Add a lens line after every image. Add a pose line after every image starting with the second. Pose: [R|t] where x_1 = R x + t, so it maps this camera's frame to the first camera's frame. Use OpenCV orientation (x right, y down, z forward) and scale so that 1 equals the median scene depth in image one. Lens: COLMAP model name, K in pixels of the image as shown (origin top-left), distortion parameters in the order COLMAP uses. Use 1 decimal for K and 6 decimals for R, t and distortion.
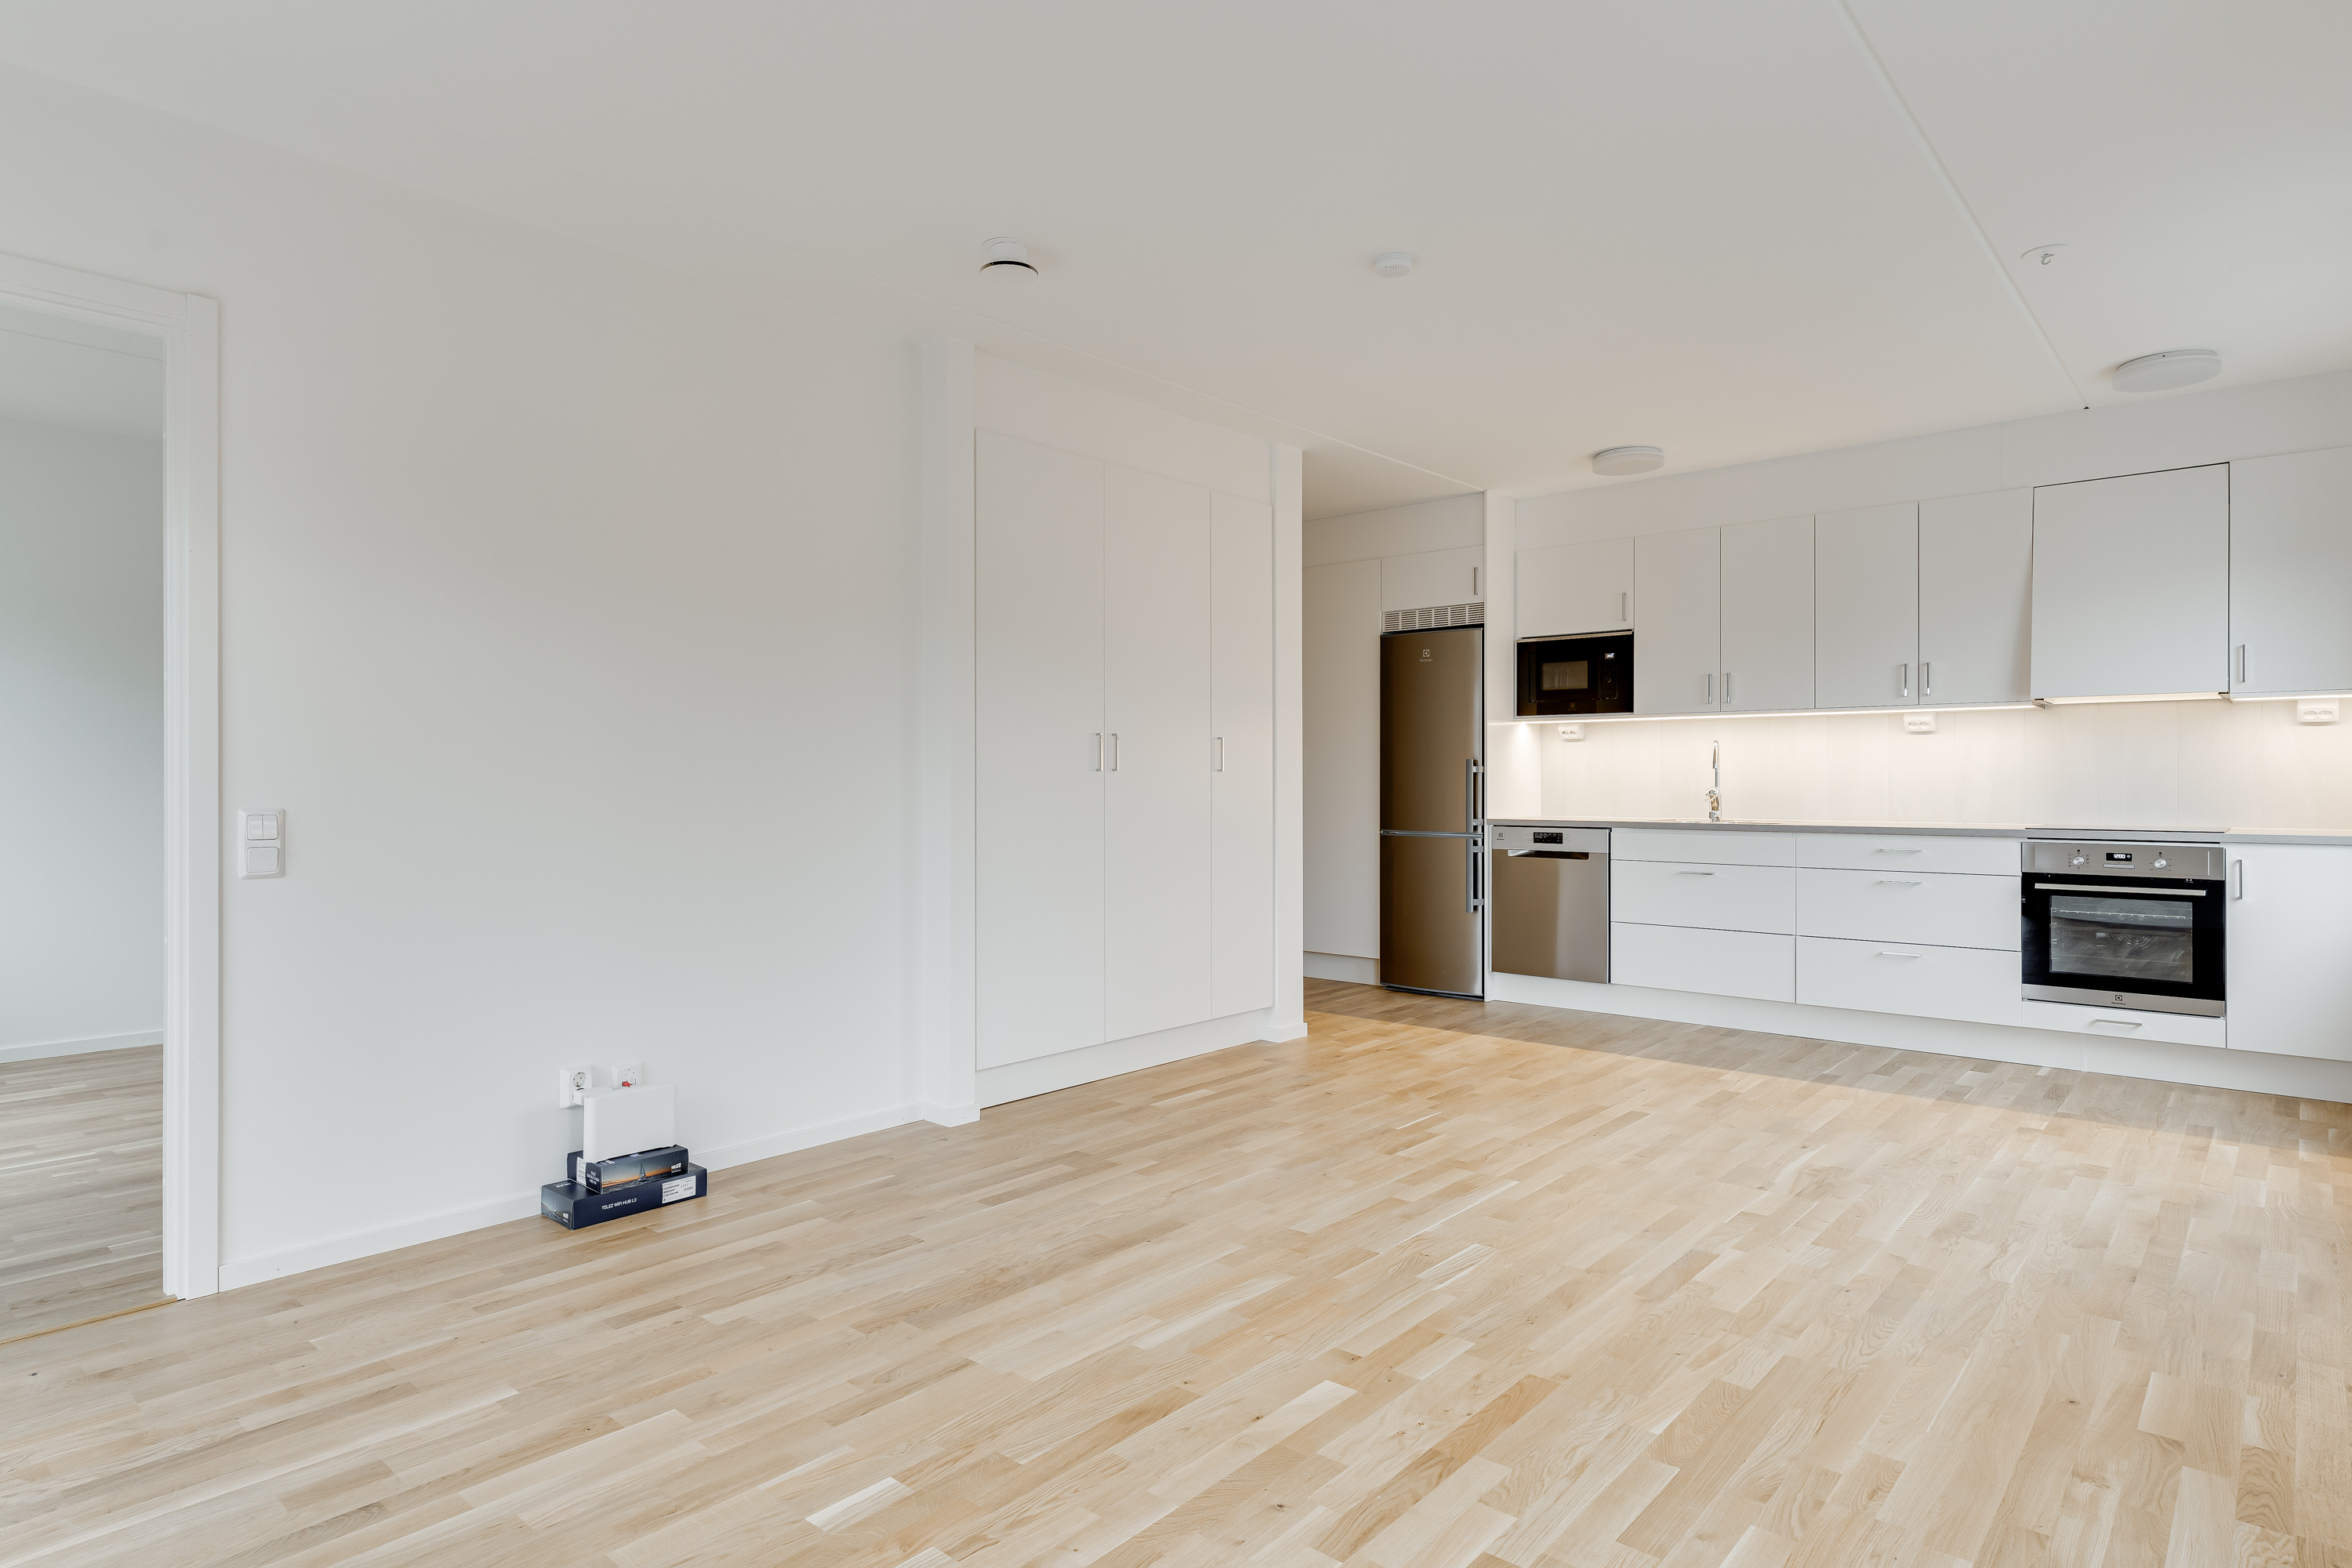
lens RADIAL K [[1298.1, 0, 1168.7], [0, 1298.1, 783.6], [0, 0, 1]] dist [-0.003083, -0.000267]
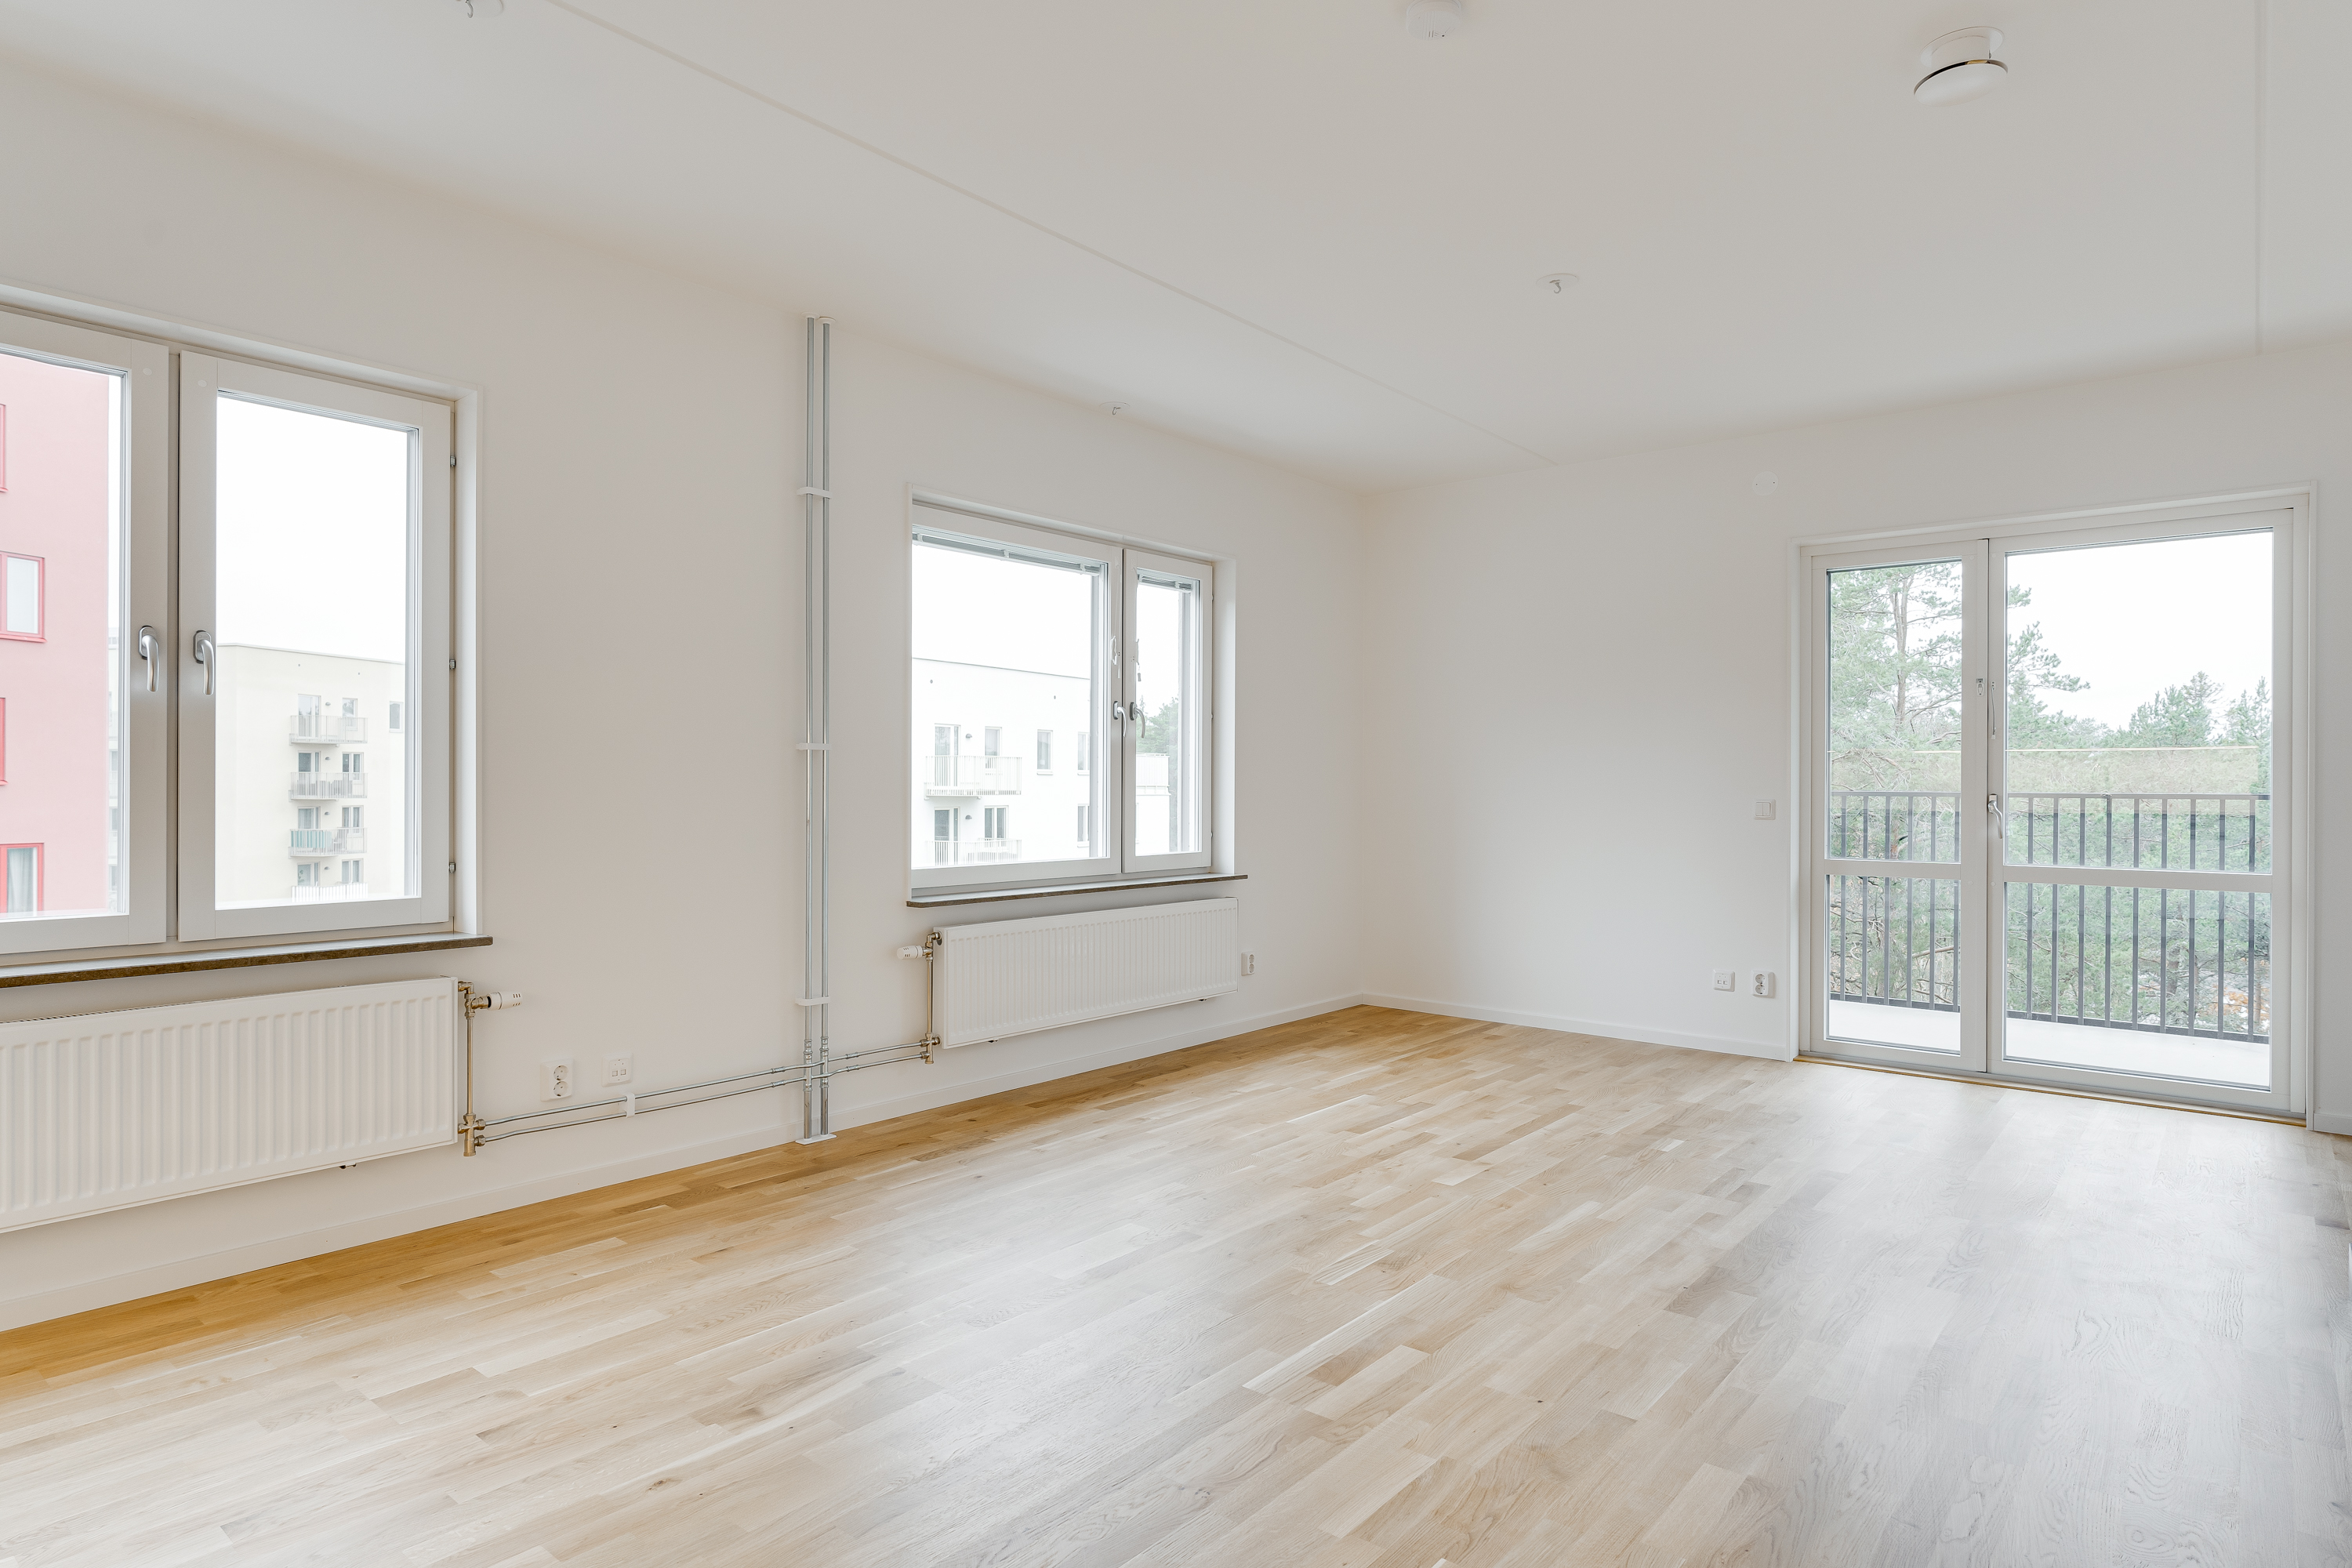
lens RADIAL K [[1300.6, 0, 1176.0], [0, 1300.6, 784.0], [0, 0, 1]] dist [0.002916, 0.001134]
pose [[-0.999590, -0.001946, -0.028575, 0.344865], [-0.001994, 0.999997, 0.001632, -0.004029], [0.028572, 0.001688, -0.999590, 1.772705]]
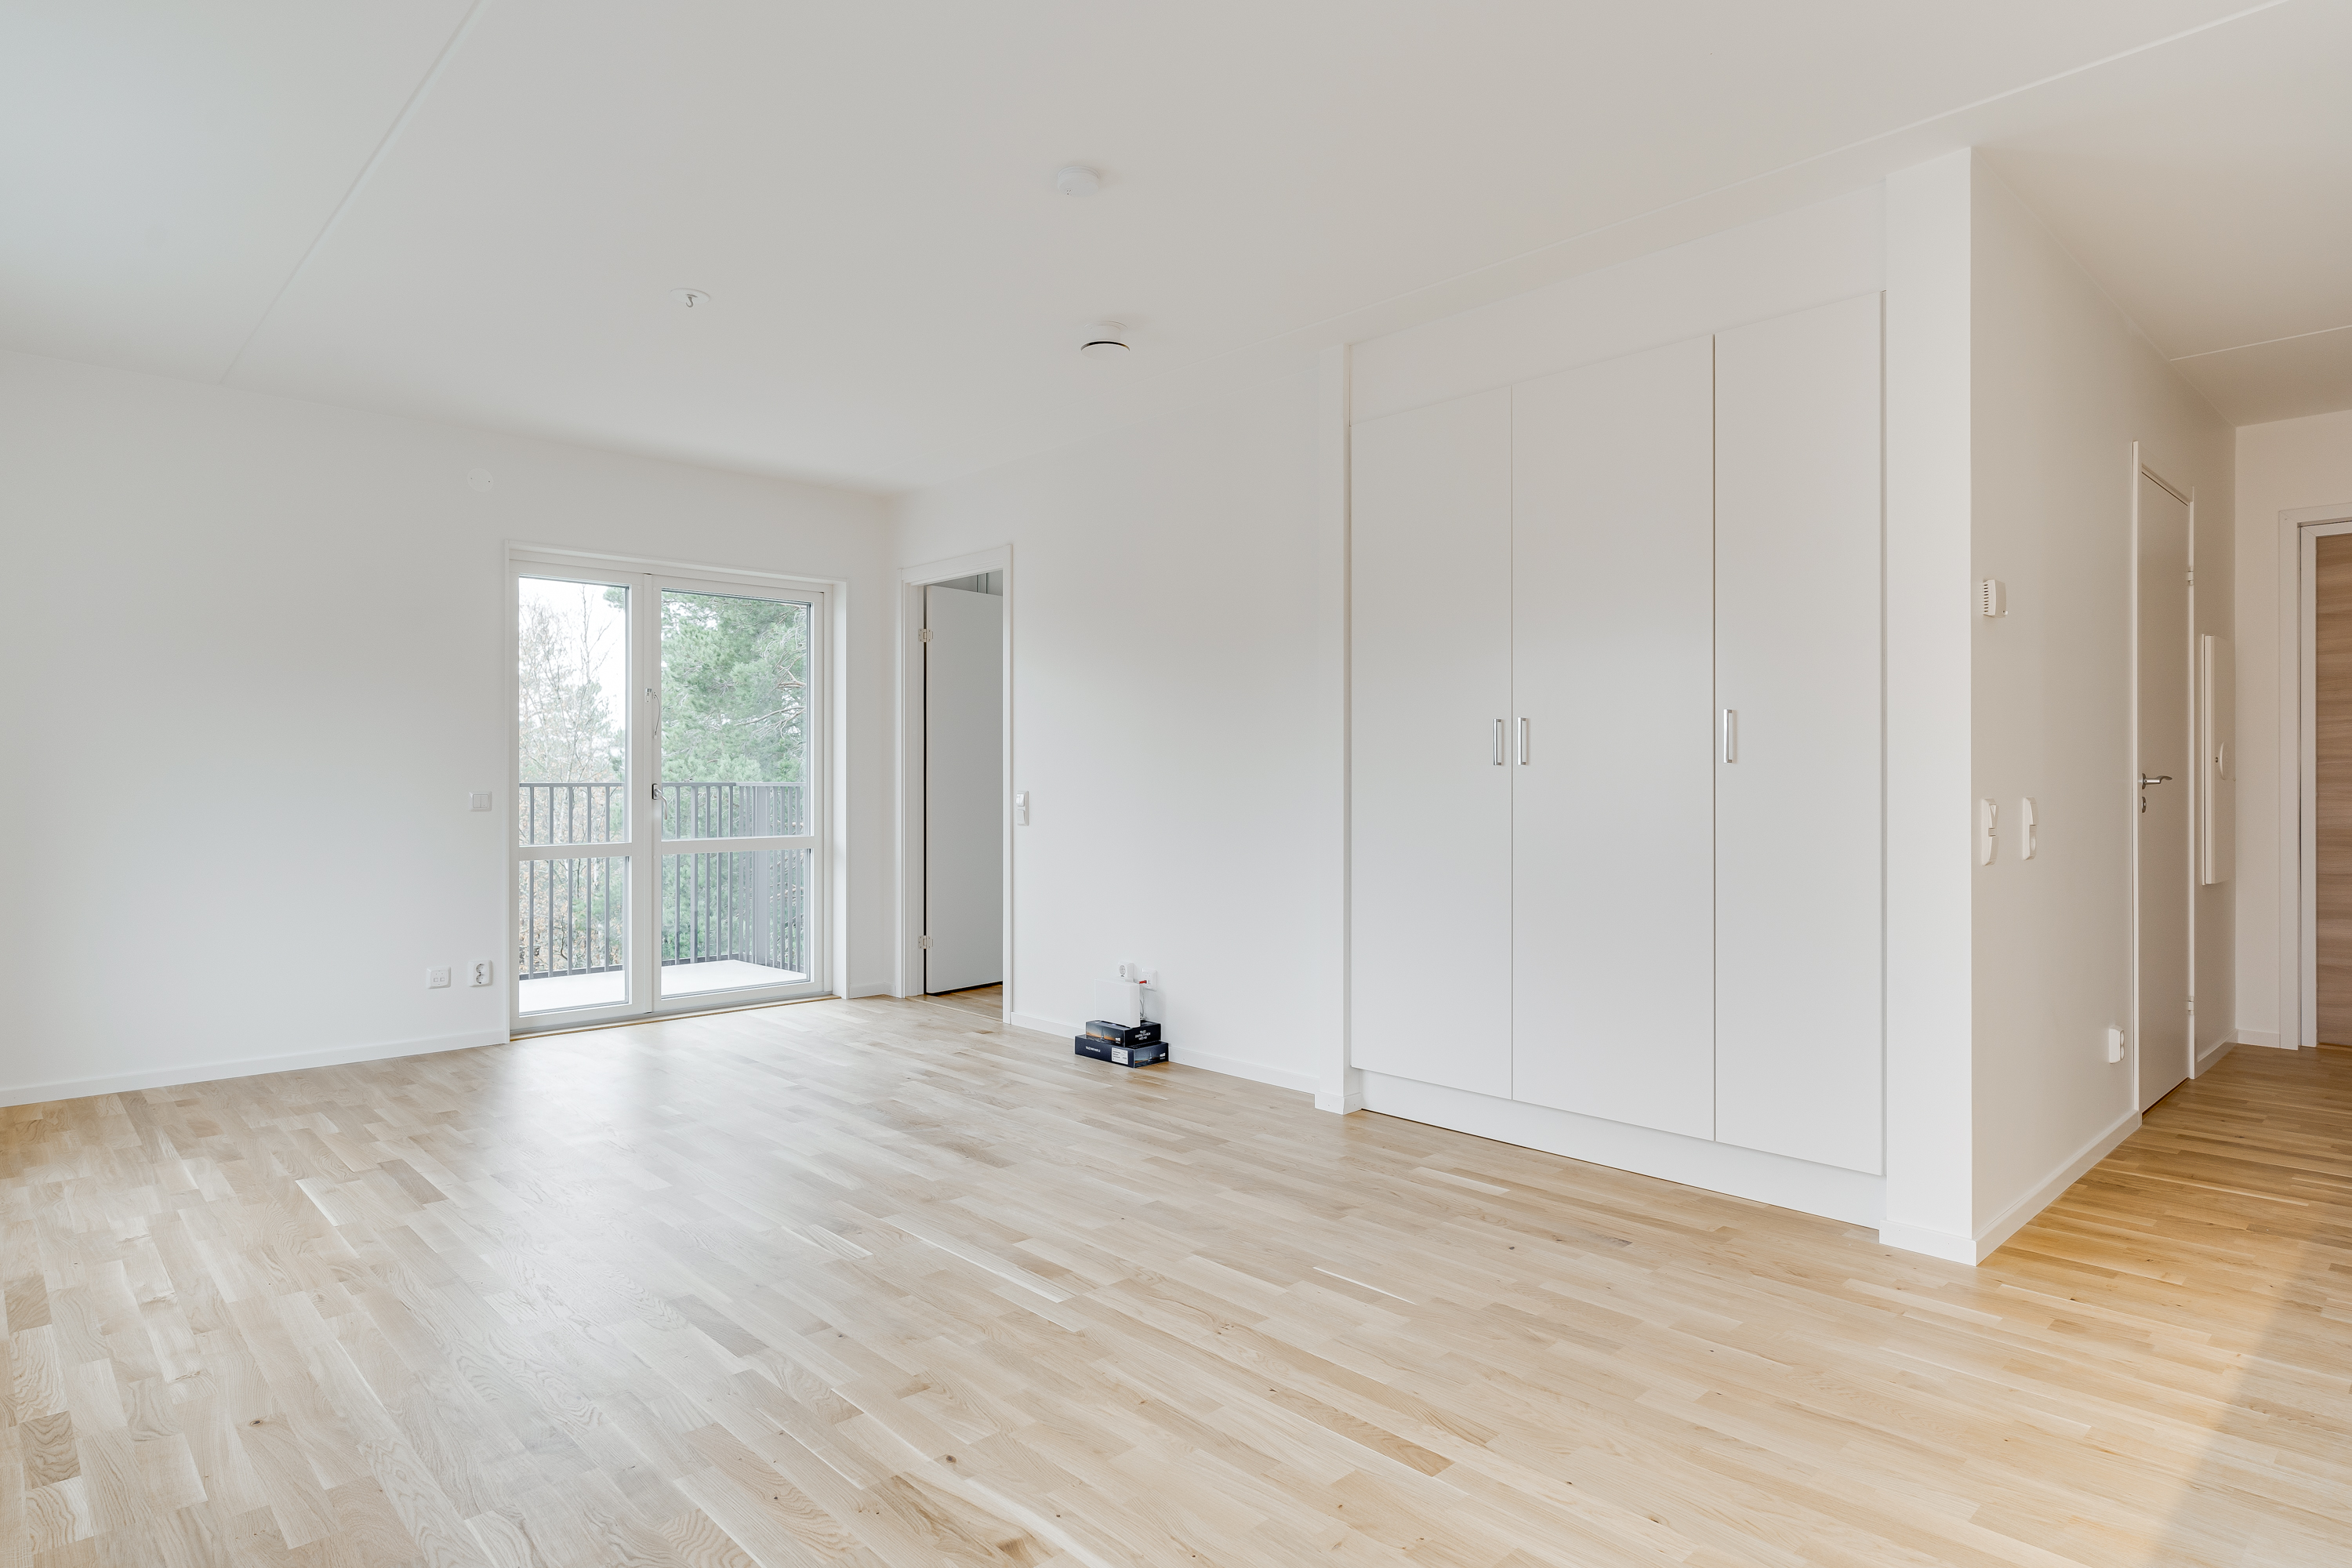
lens RADIAL K [[1298.1, 0, 1168.7], [0, 1298.1, 783.6], [0, 0, 1]] dist [-0.003083, -0.000267]
pose [[-0.095487, 0.006615, -0.995409, 1.087818], [-0.000204, 0.999978, 0.006665, -0.004303], [0.995431, 0.000839, -0.095483, 1.209026]]
